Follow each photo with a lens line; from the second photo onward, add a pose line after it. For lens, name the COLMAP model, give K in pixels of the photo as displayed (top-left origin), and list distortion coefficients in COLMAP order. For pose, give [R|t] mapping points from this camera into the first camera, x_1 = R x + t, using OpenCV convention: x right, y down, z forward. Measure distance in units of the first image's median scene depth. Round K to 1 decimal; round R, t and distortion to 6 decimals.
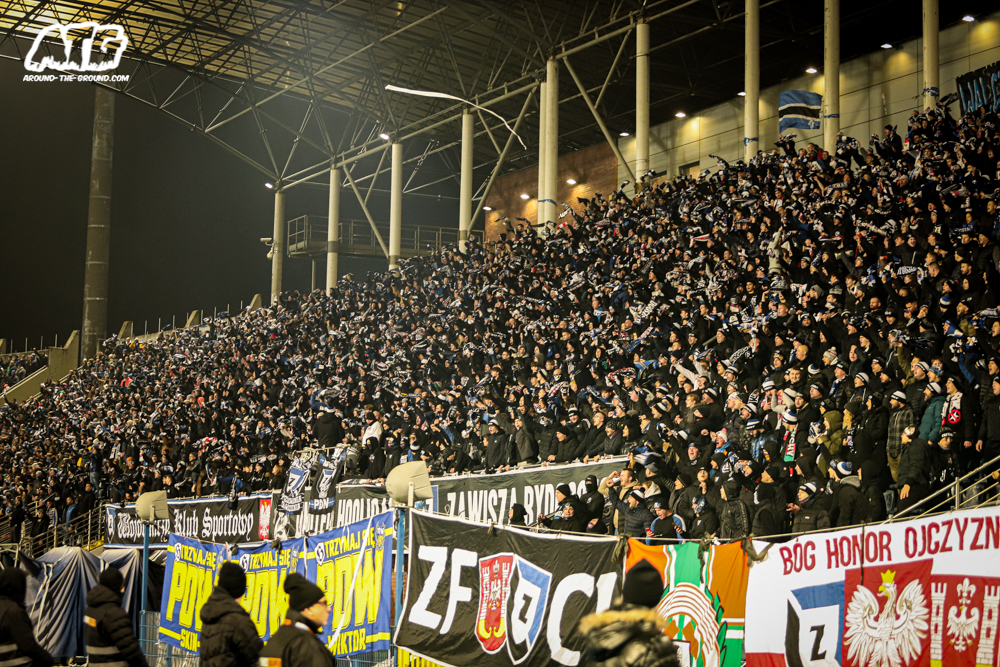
lens RADIAL K [[2229.1, 0, 457.0], [0, 2229.1, 314.1], [0, 0, 1]] dist [-0.268806, 0.000000]
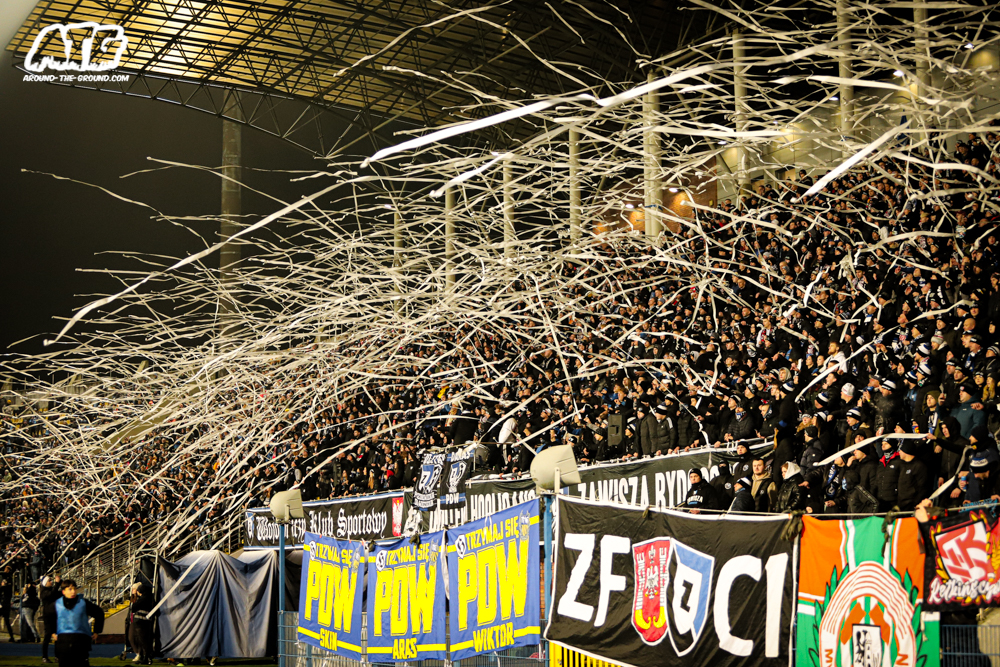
lens RADIAL K [[2023.0, 0, 476.3], [0, 2023.0, 360.0], [0, 0, 1]] dist [-0.308319, 0.000000]
pose [[0.998413, -0.037094, -0.042383, -0.007662], [0.037709, 0.999194, 0.013793, 0.007852], [0.041837, -0.015369, 0.999006, 0.064736]]
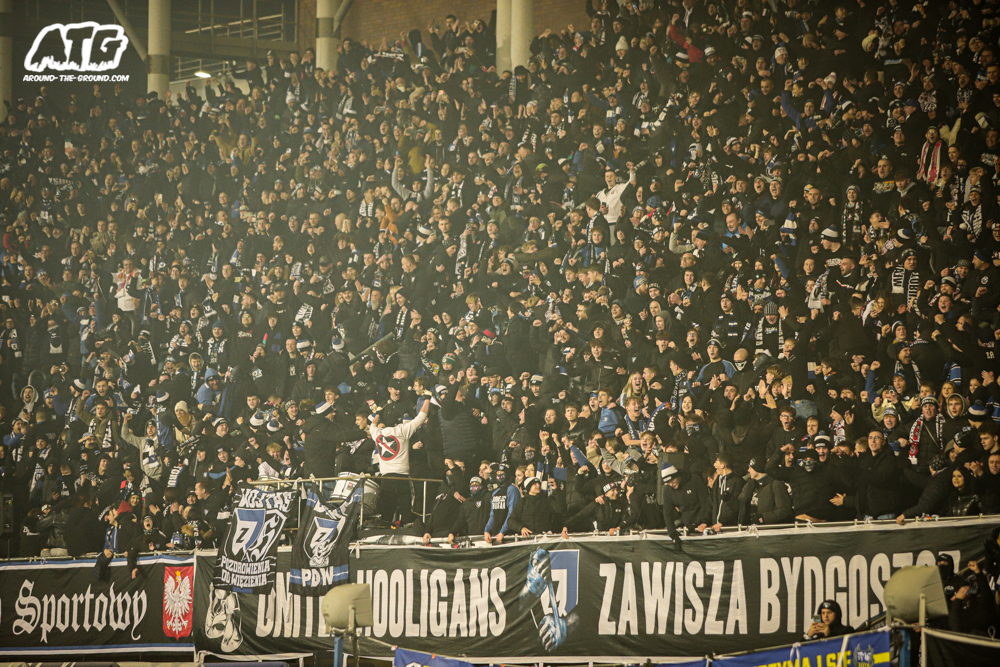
lens RADIAL K [[5468.9, 0, 499.4], [0, 5468.9, 329.4], [0, 0, 1]] dist [1.725392, 0.000000]
pose [[0.991117, 0.004913, 0.132902, -0.194718], [-0.012185, 0.998469, 0.053964, -0.054362], [-0.132433, -0.055104, 0.989659, -0.403546]]
